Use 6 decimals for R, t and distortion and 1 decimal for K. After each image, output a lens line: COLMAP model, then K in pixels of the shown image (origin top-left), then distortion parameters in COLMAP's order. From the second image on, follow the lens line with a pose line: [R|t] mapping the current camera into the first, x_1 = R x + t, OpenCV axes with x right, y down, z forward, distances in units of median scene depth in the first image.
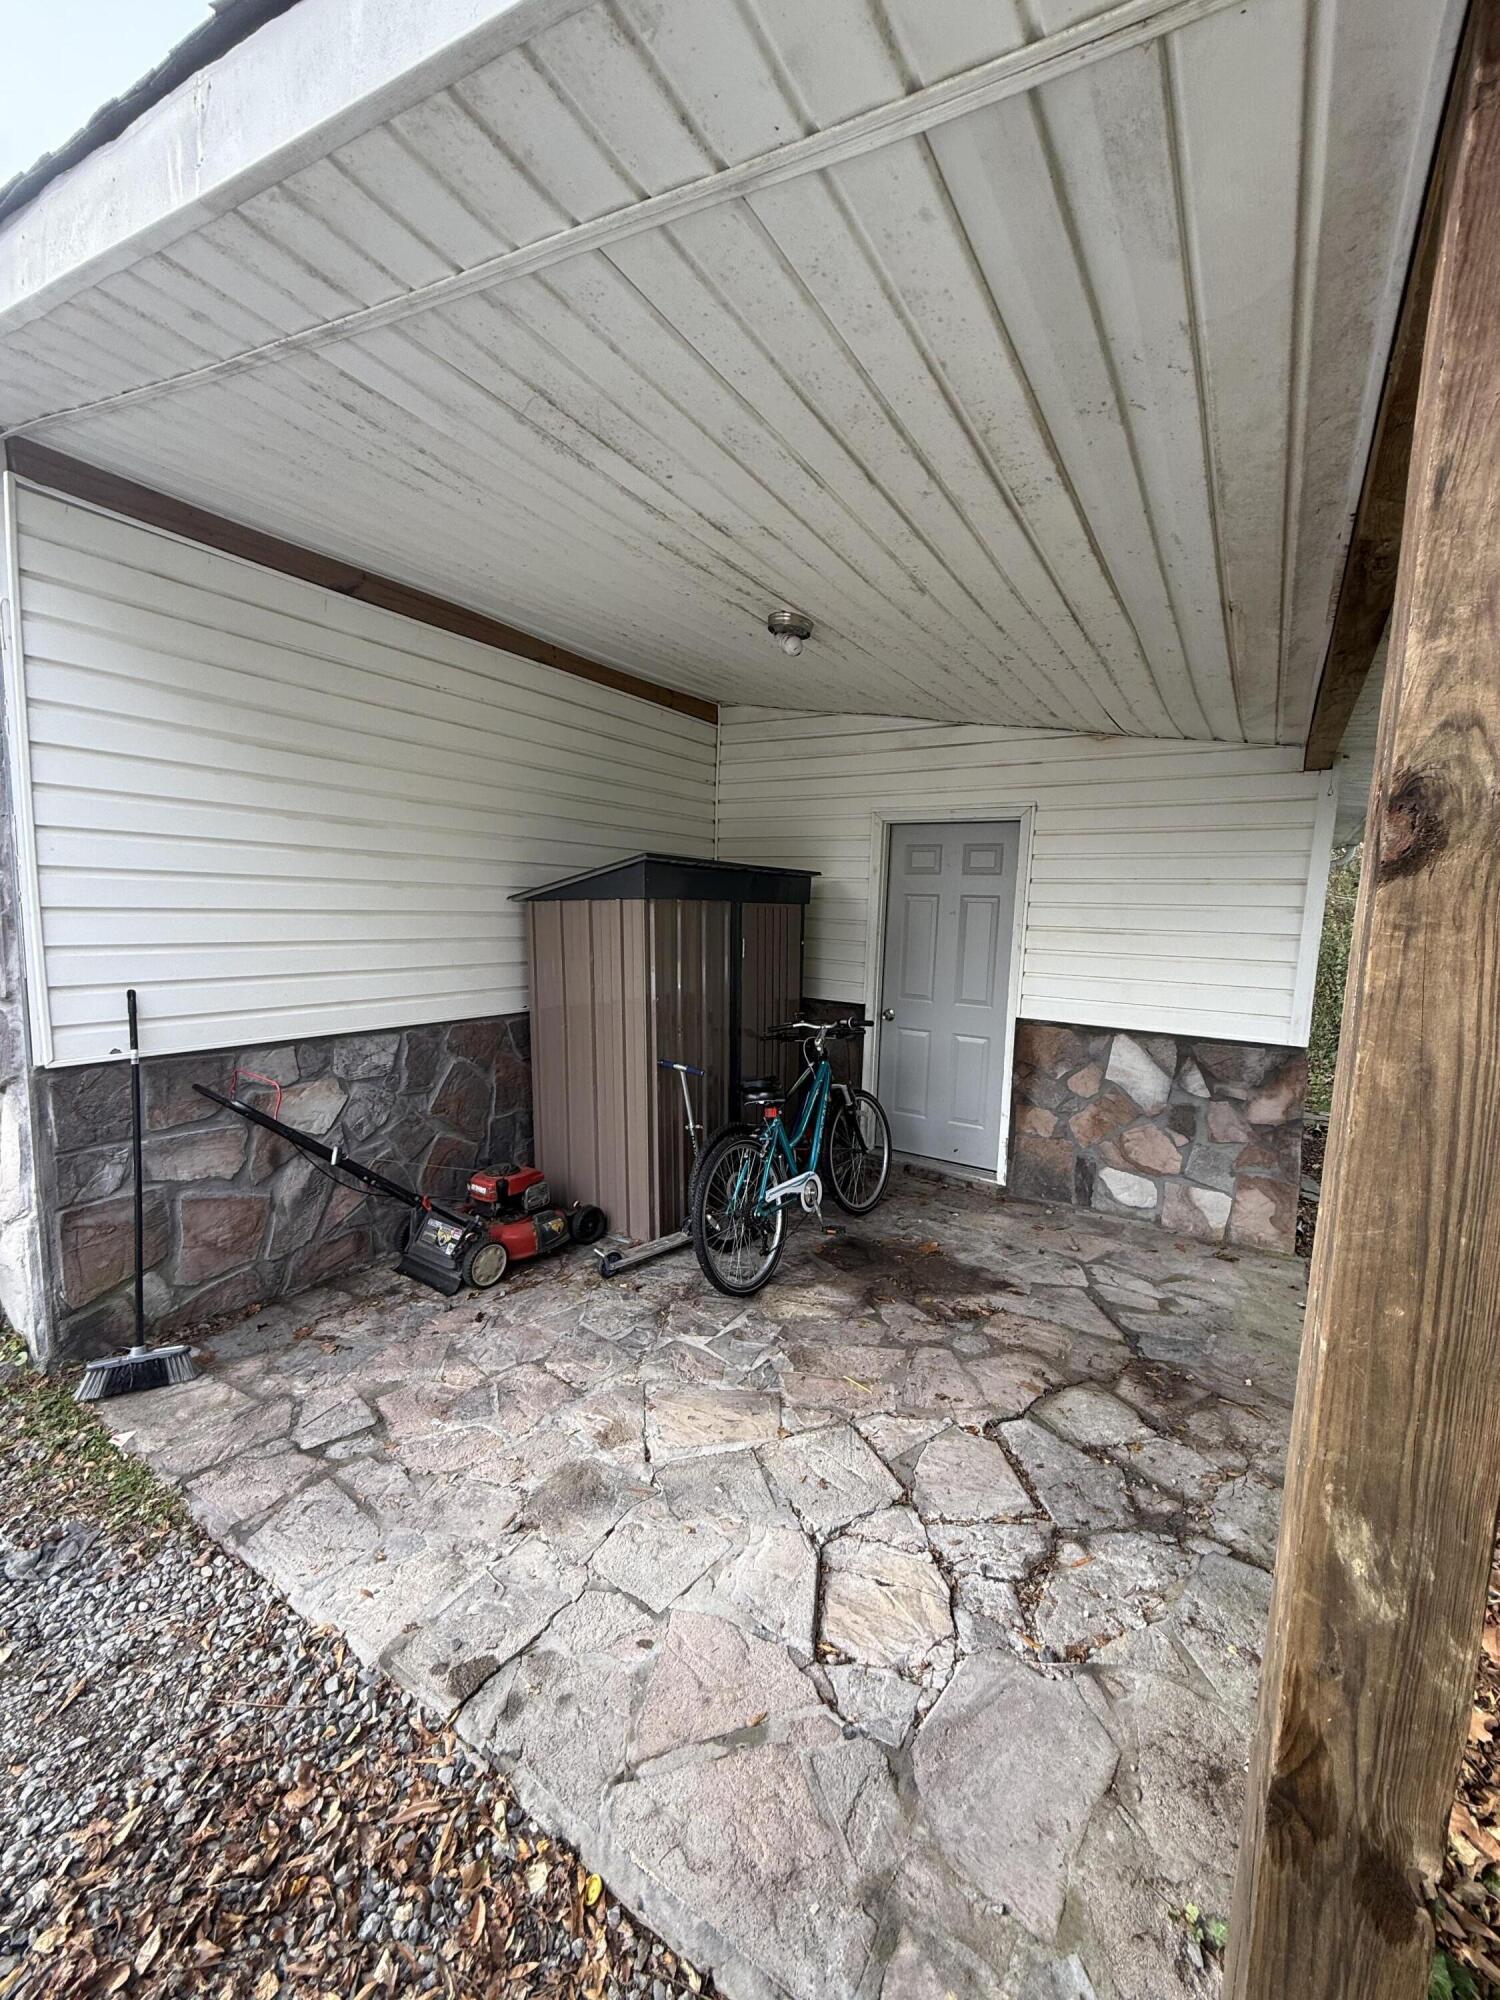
lens RADIAL K [[799.4, 0, 750.0], [0, 799.4, 981.3], [0, 0, 1]] dist [0.006480, 0.001174]
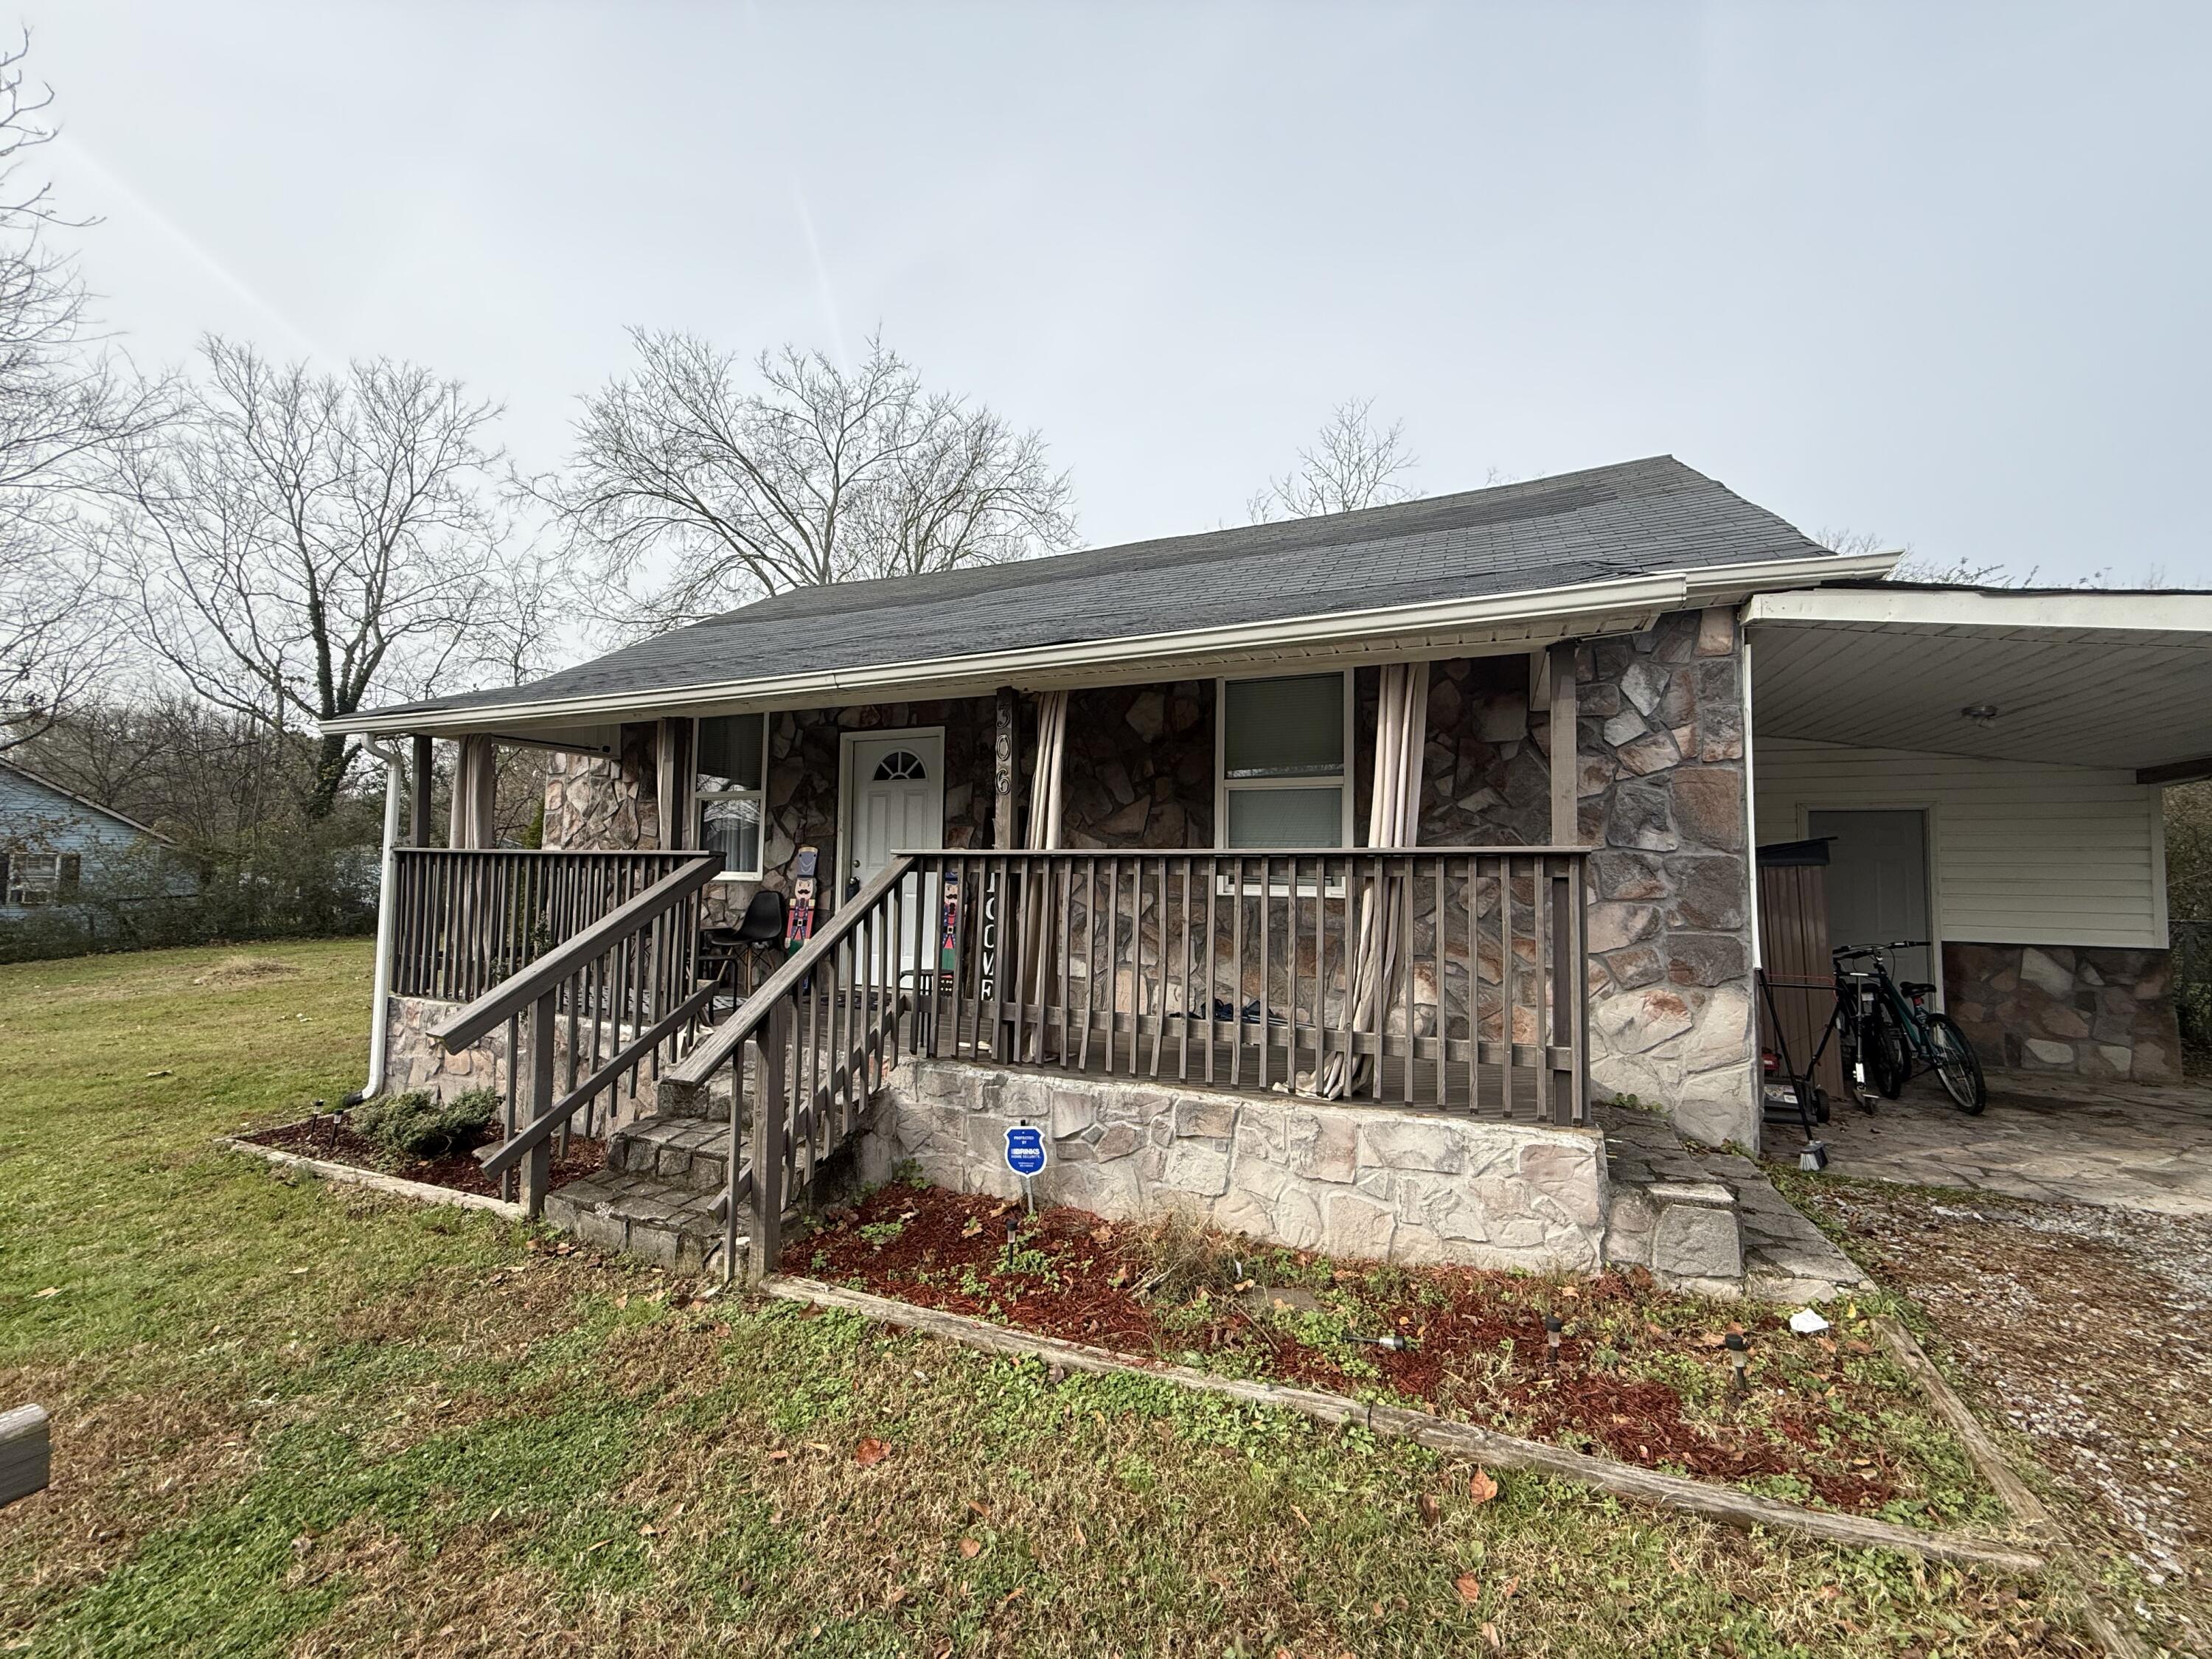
lens RADIAL K [[884.2, 0, 1090.8], [0, 884.2, 825.5], [0, 0, 1]] dist [0.006480, 0.001174]
pose [[0.986485, -0.014024, 0.163248, -1.643858], [0.037913, 0.988828, -0.144161, 0.012153], [-0.159402, 0.148402, 0.975996, -0.432697]]
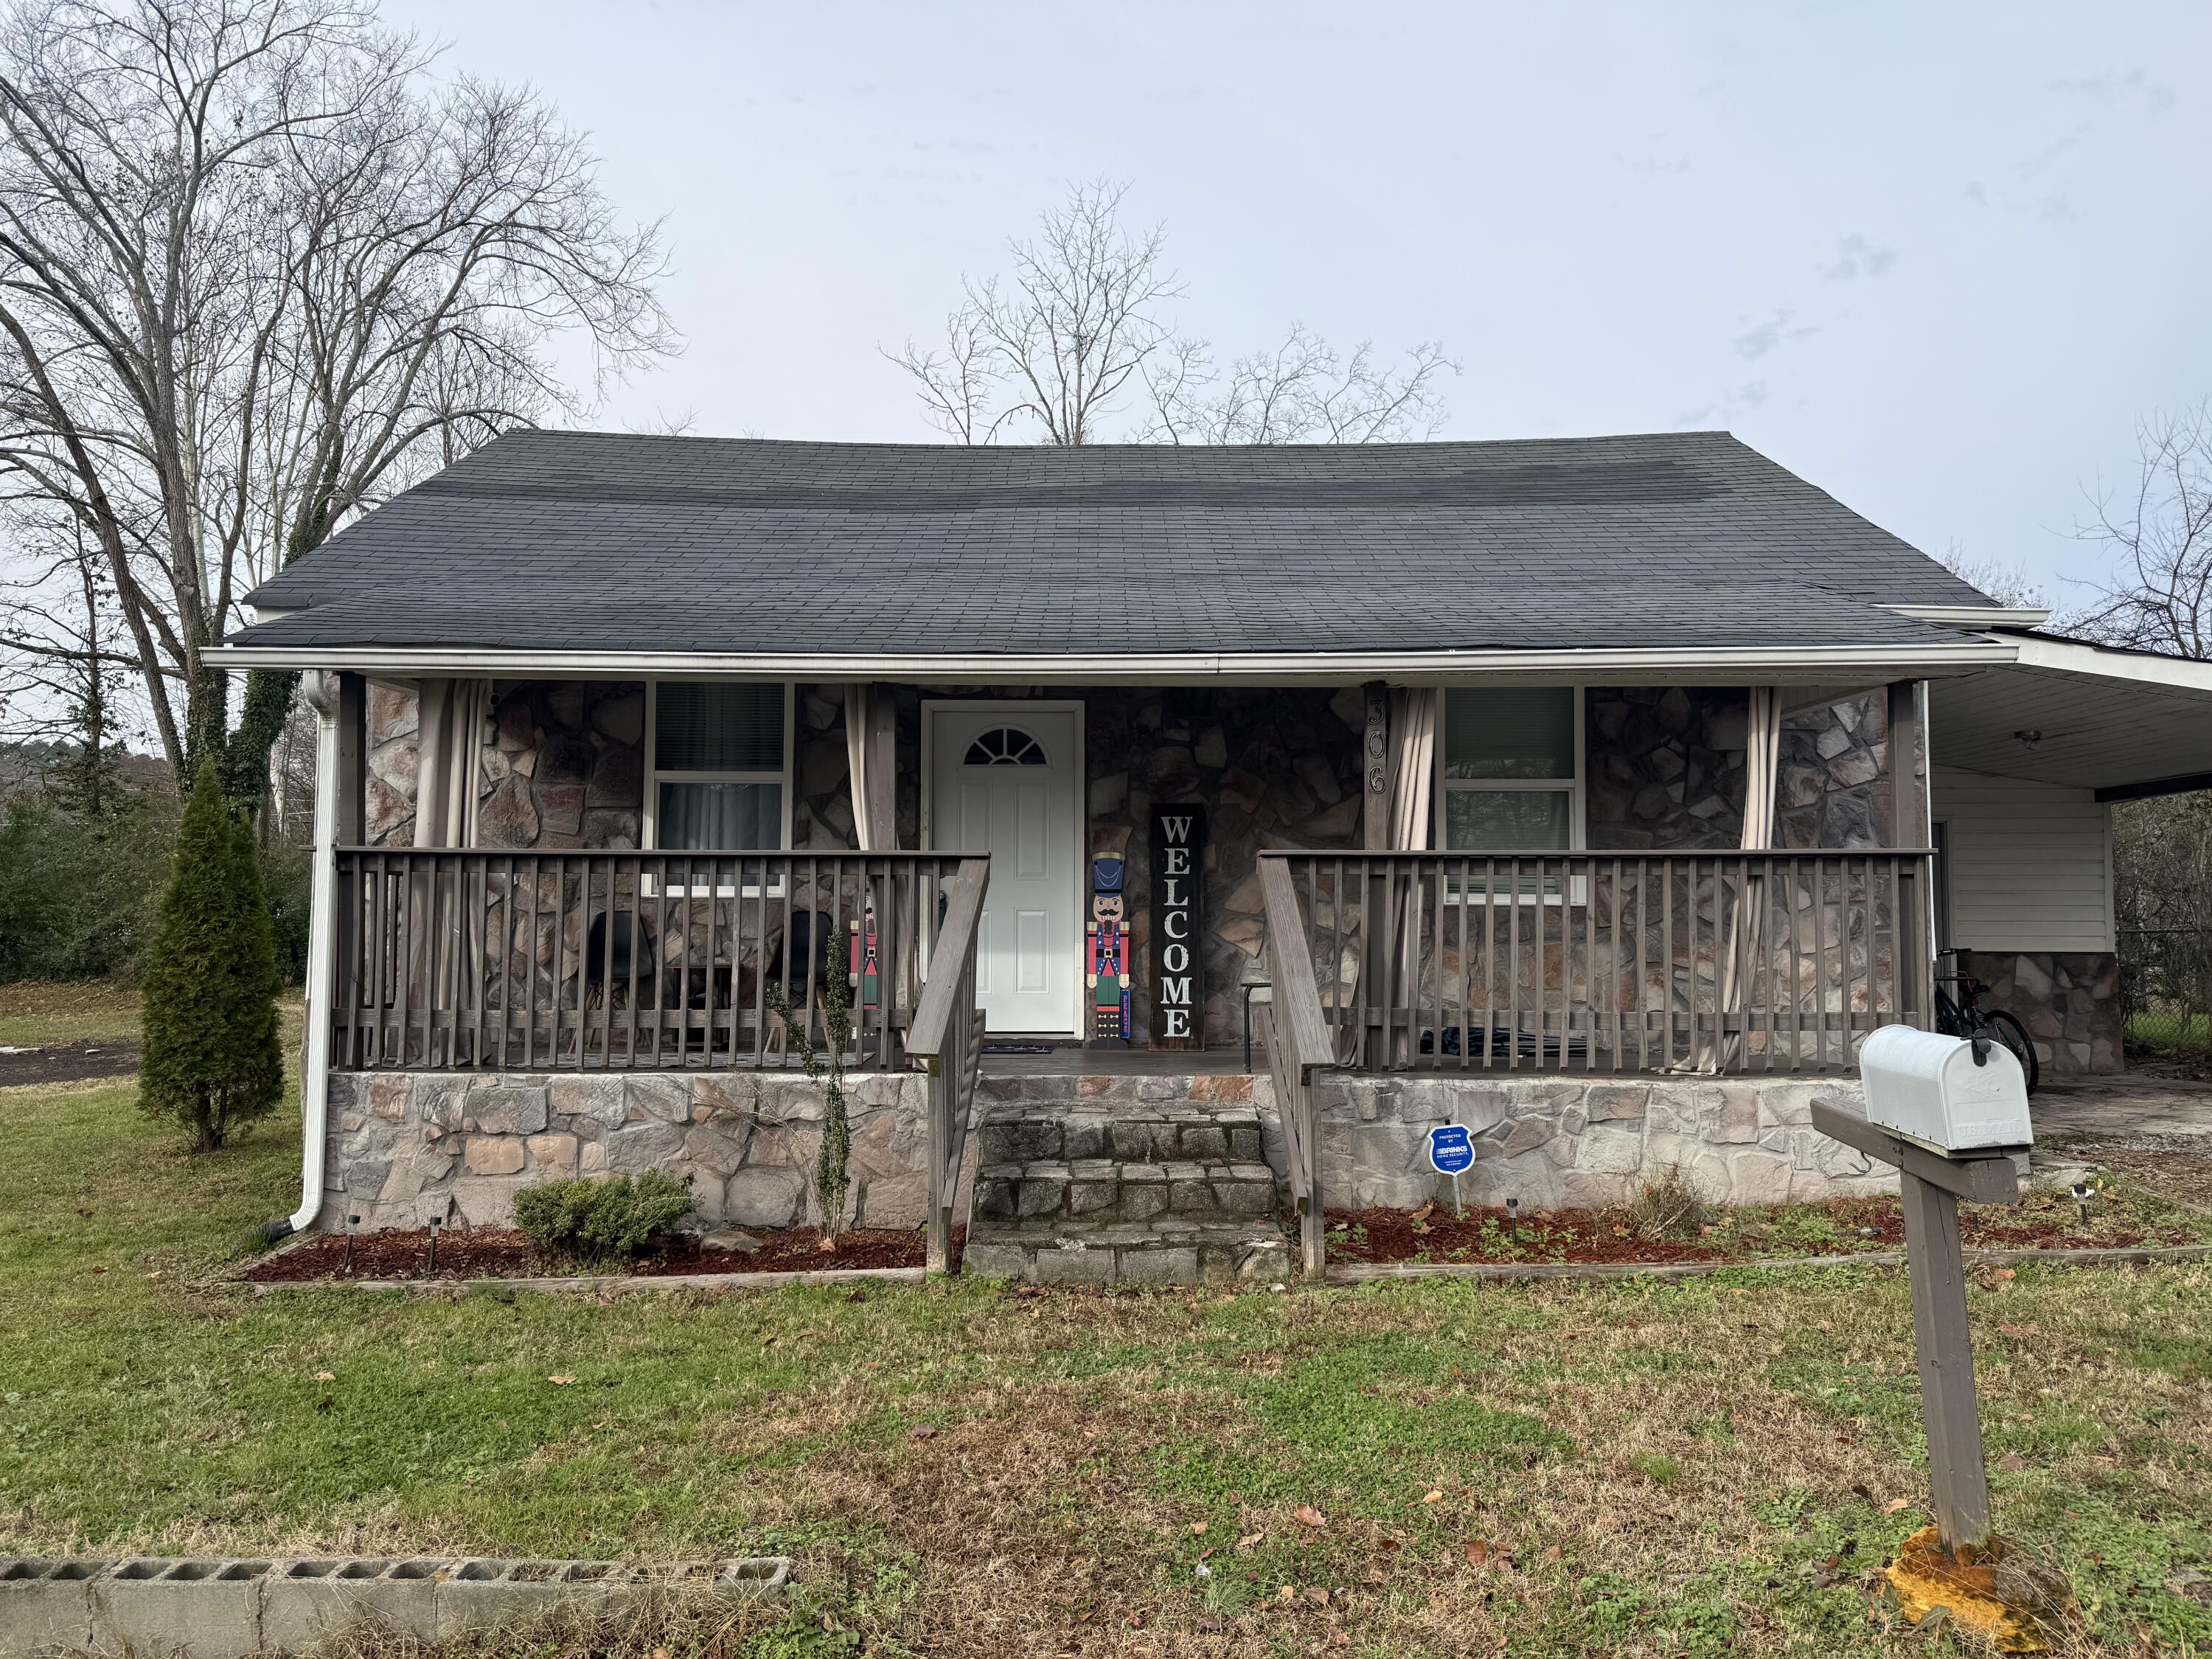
lens RADIAL K [[1549.6, 0, 1104.7], [0, 1549.6, 827.6], [0, 0, 1]] dist [0.058454, -0.021210]
pose [[0.840391, -0.001143, 0.541979, -2.914262], [0.079286, 0.989499, -0.120853, 0.051222], [-0.536150, 0.144535, 0.831657, -0.718861]]
